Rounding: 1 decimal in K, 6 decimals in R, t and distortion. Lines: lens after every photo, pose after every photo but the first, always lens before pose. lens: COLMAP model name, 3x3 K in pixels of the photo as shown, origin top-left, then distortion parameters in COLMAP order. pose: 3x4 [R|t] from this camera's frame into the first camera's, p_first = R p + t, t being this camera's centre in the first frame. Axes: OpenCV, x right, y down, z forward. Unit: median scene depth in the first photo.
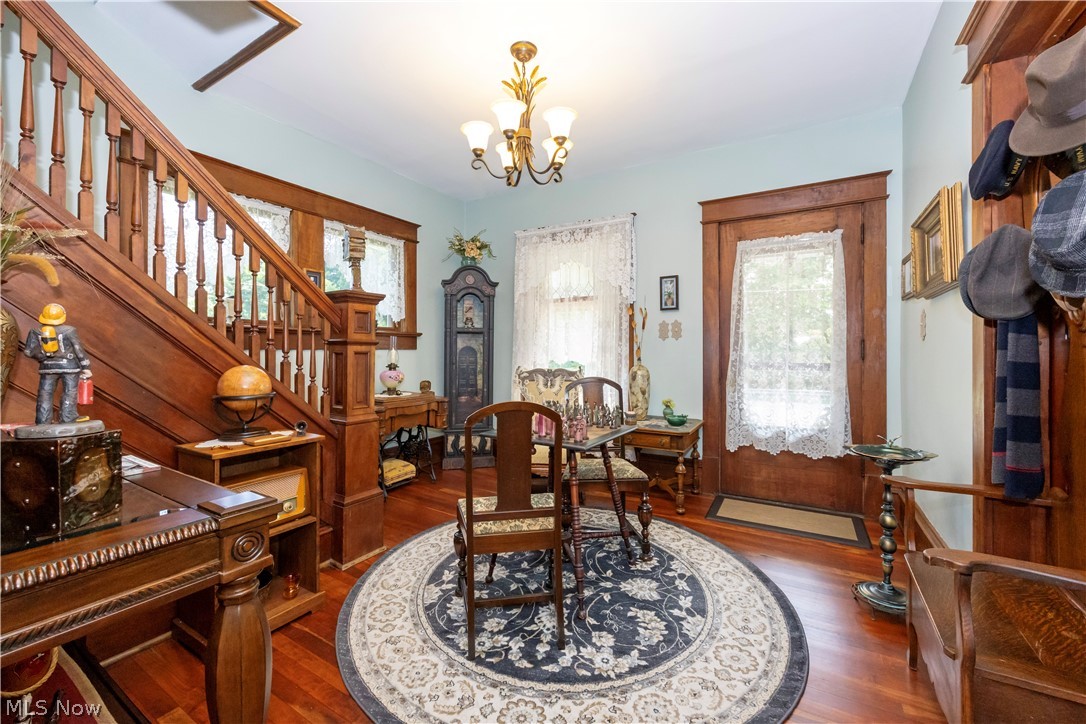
lens RADIAL K [[422.3, 0, 543.0], [0, 422.3, 362.0], [0, 0, 1]] dist [-0.001721, -0.000070]
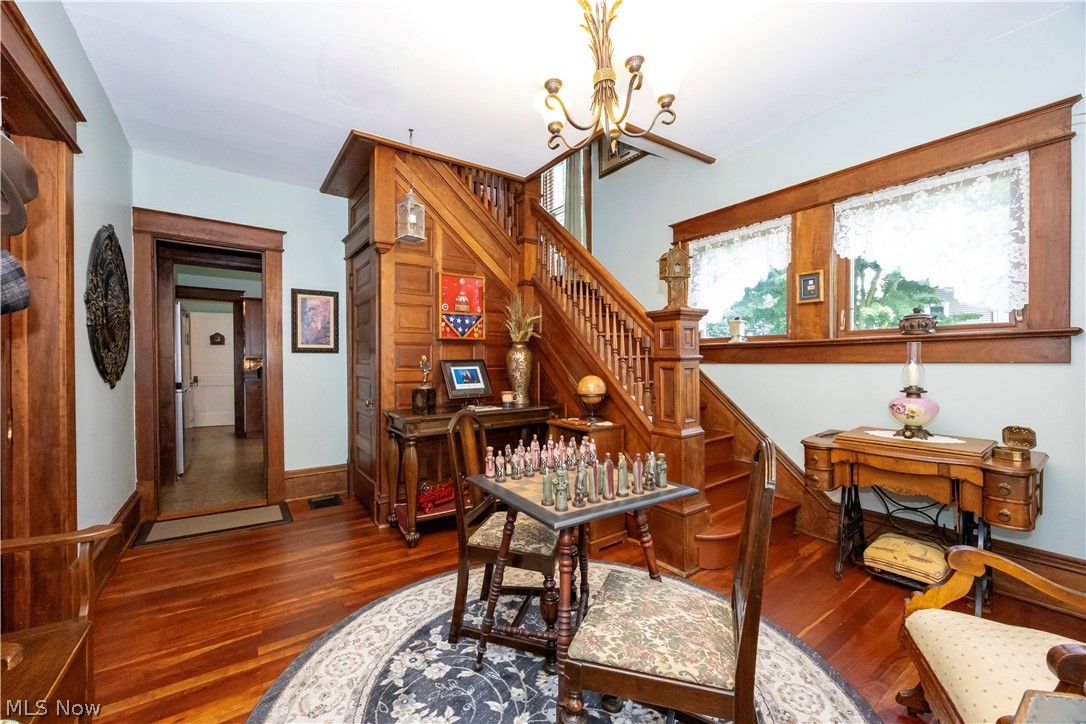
lens RADIAL K [[427.9, 0, 533.8], [0, 427.9, 367.4], [0, 0, 1]] dist [-0.001111, -0.000127]
pose [[-0.399298, 0.016966, -0.916664, 0.936468], [-0.020703, 0.999407, 0.027516, -0.064069], [0.916587, 0.029965, -0.398710, 1.574381]]
